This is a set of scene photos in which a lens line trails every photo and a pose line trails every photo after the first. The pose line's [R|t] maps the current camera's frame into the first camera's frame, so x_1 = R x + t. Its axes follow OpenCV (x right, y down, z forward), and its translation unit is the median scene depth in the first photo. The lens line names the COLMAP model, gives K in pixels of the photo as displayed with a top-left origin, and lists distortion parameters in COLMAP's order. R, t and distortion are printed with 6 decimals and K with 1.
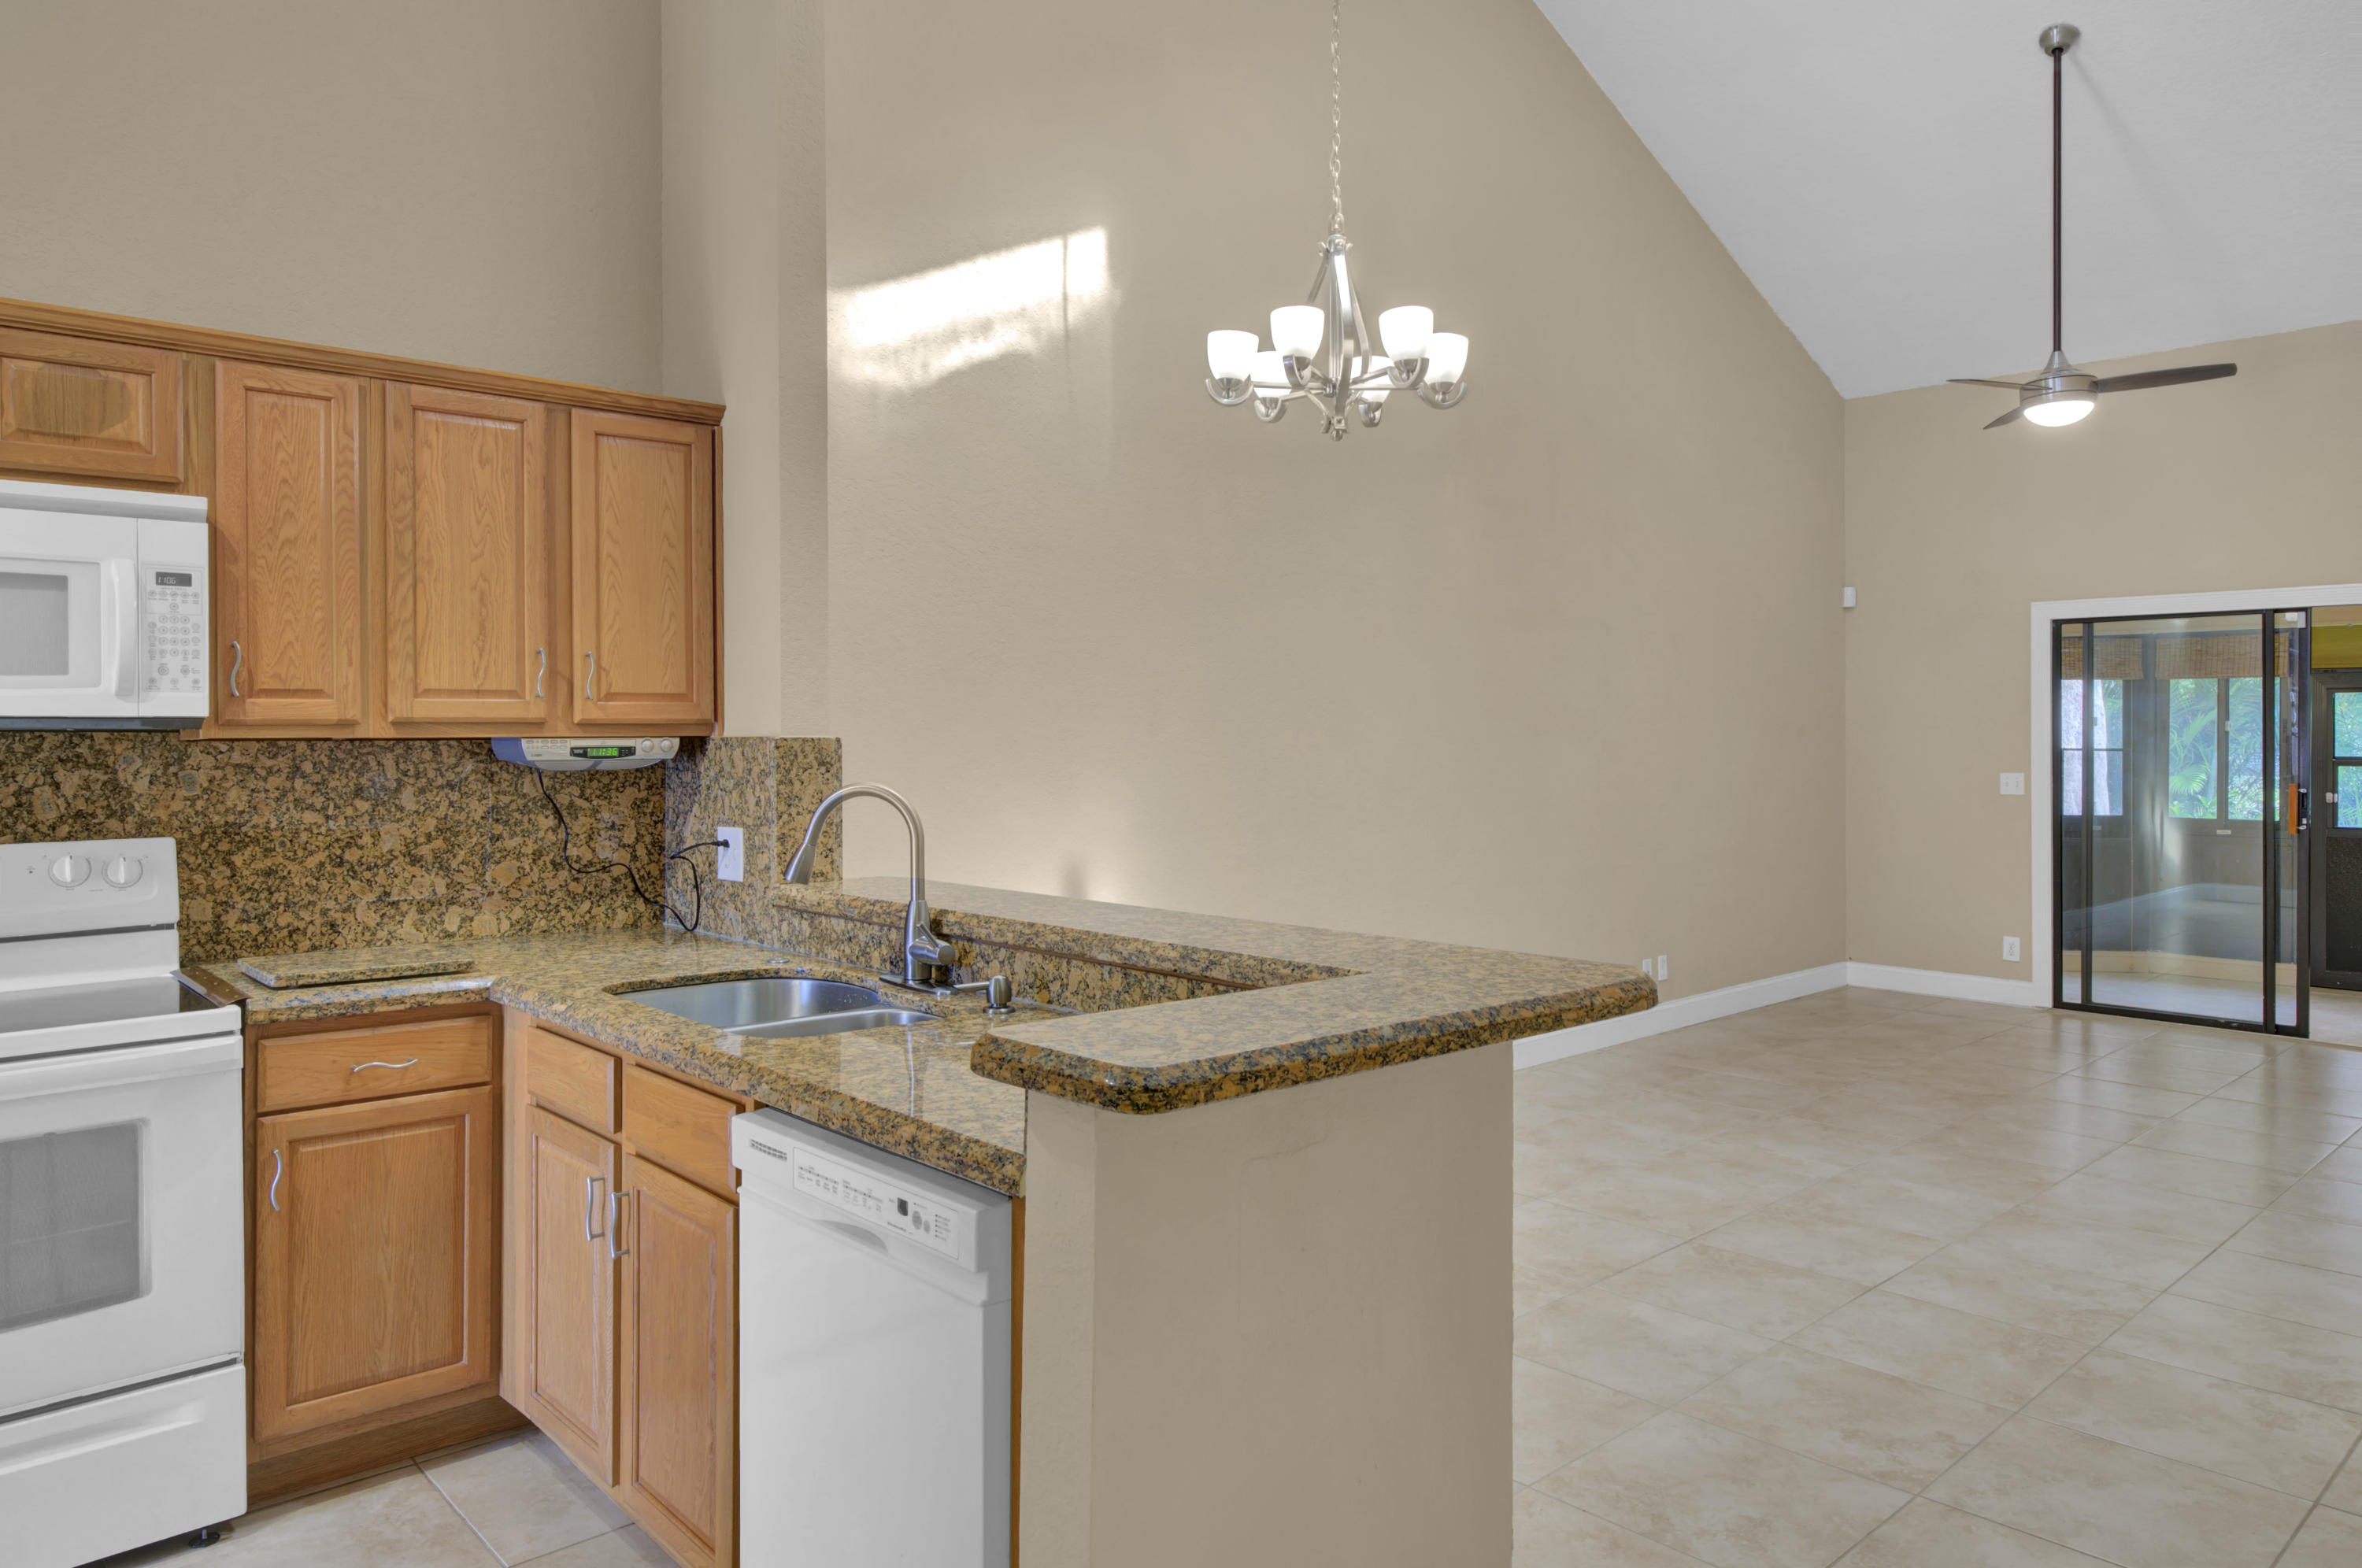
lens RADIAL K [[1501.8, 0, 1170.7], [0, 1501.8, 750.7], [0, 0, 1]] dist [0.001607, -0.001040]
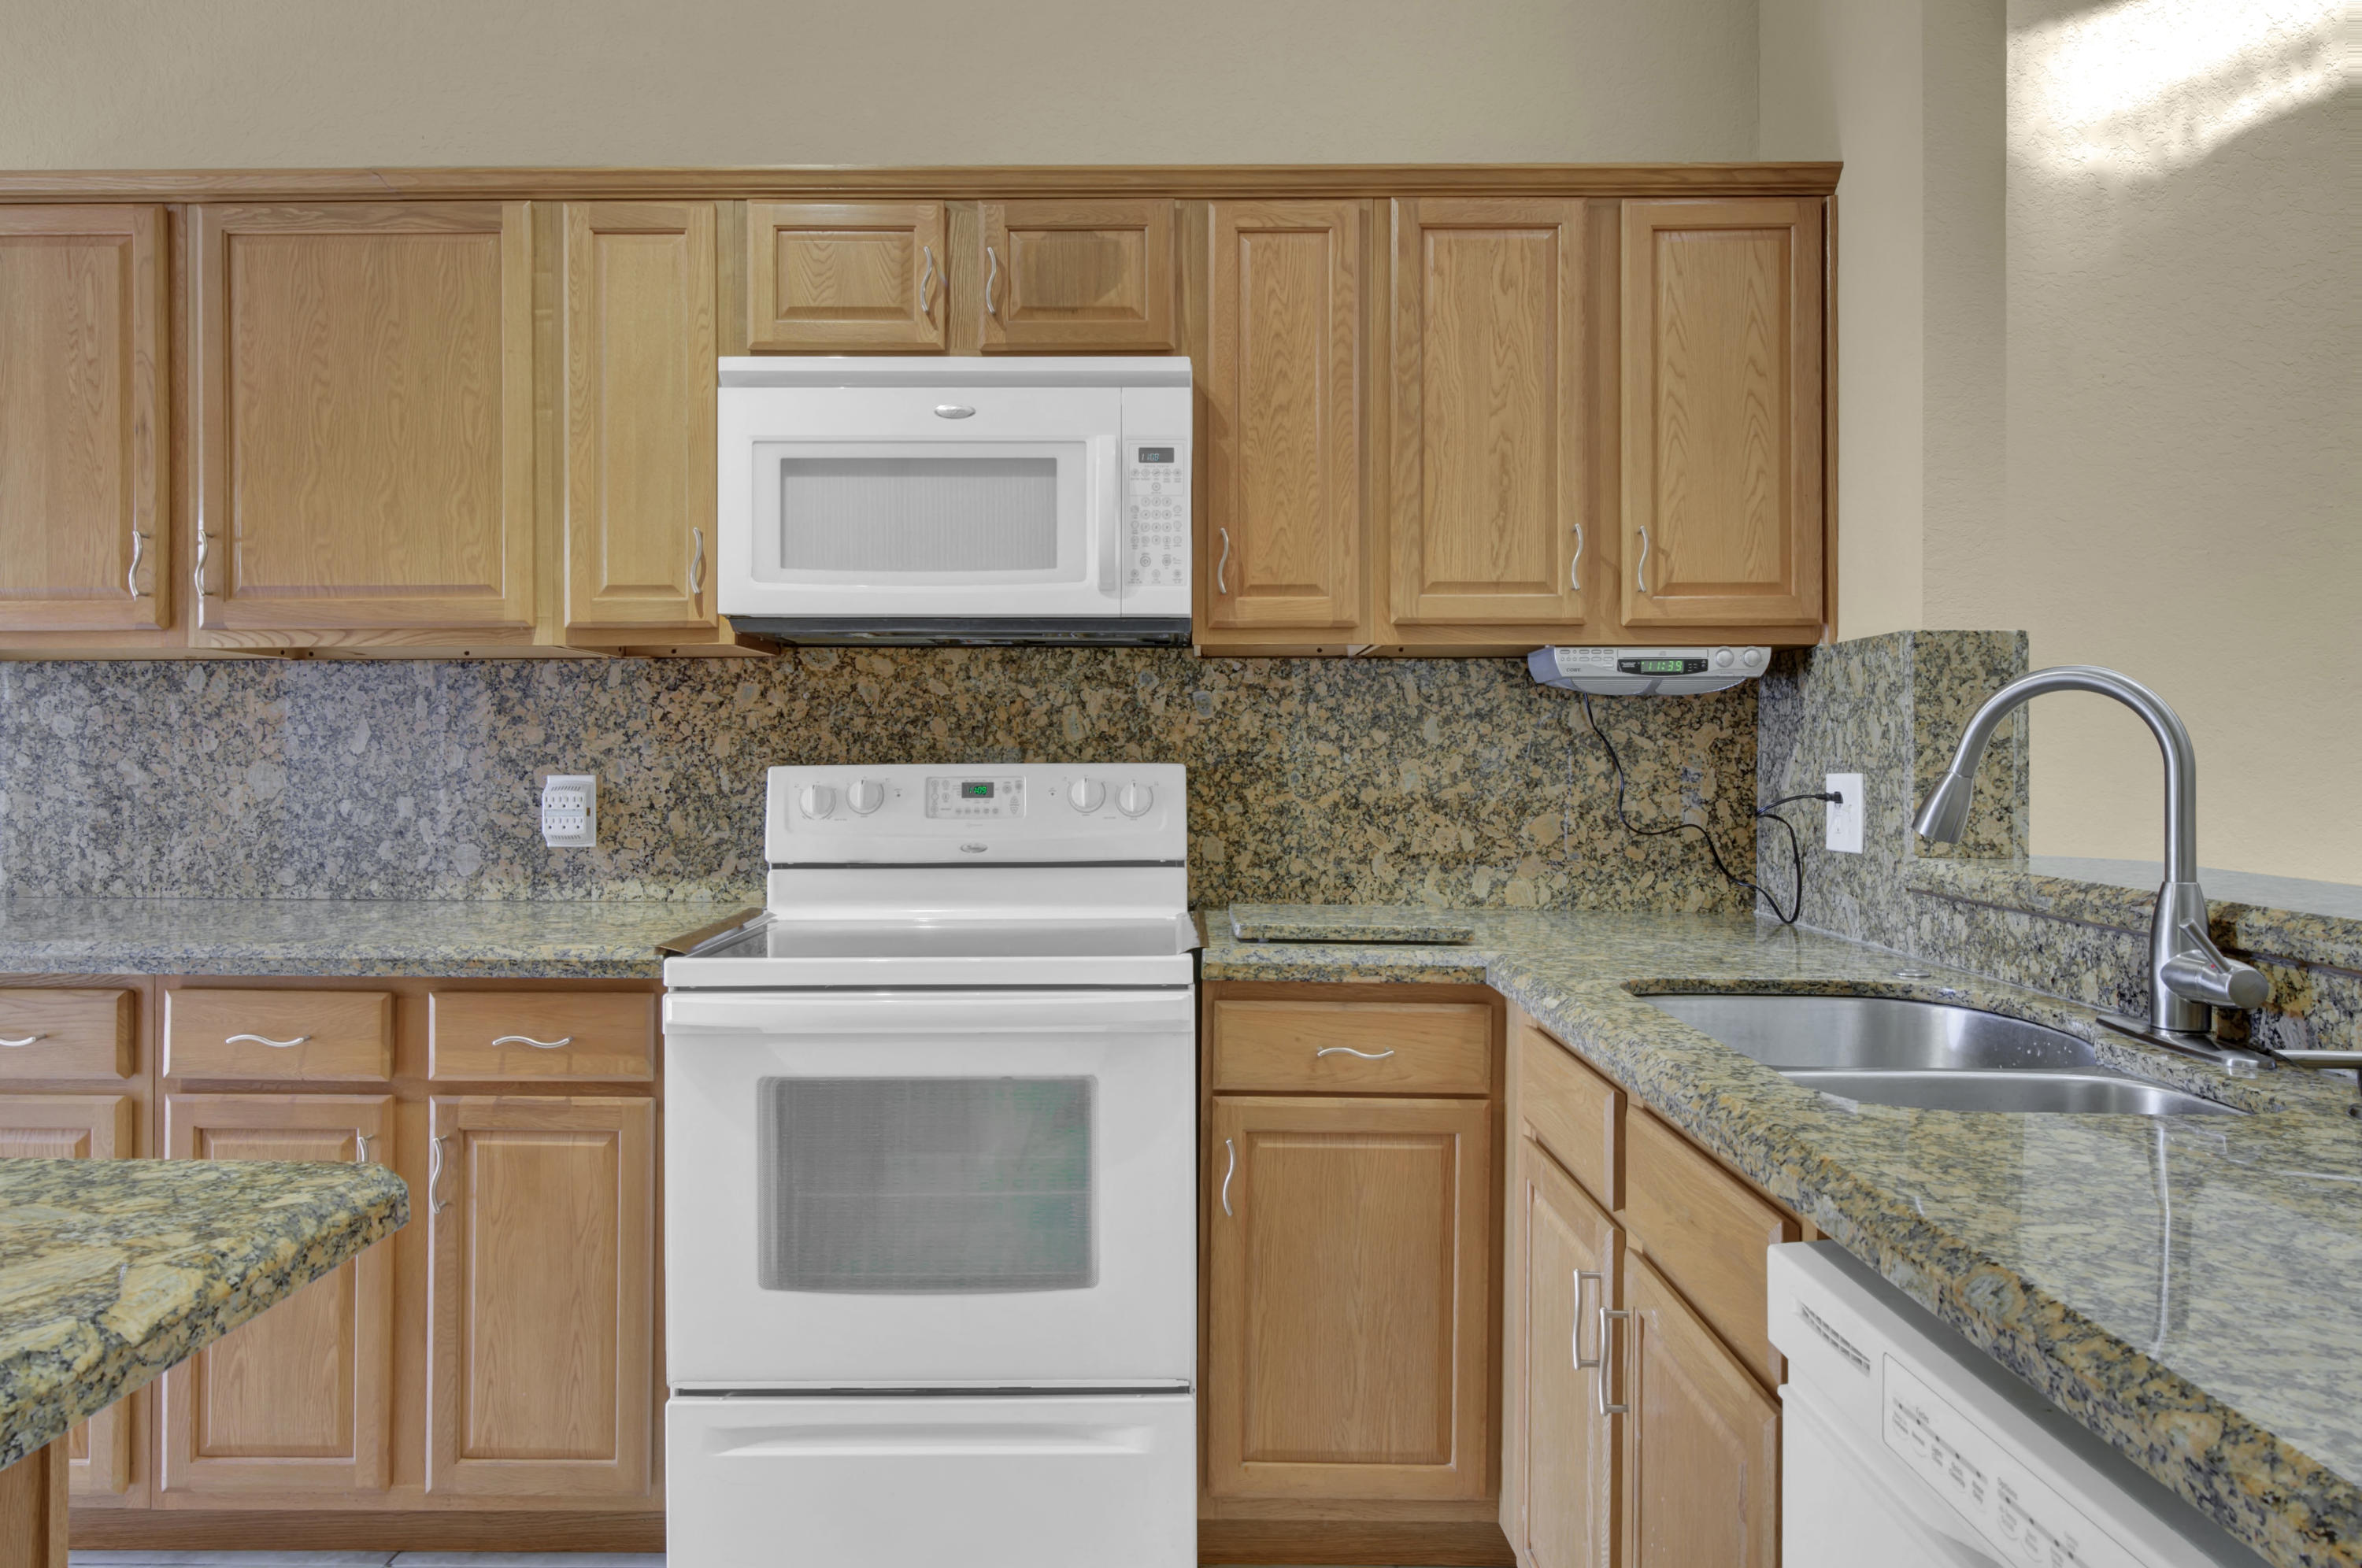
lens RADIAL K [[1501.8, 0, 1170.7], [0, 1501.8, 750.7], [0, 0, 1]] dist [0.001607, -0.001040]
pose [[0.736755, 0.002233, -0.676157, -0.065590], [-0.009683, 0.999927, -0.007249, 0.055143], [0.676091, 0.011888, 0.736722, 0.331551]]
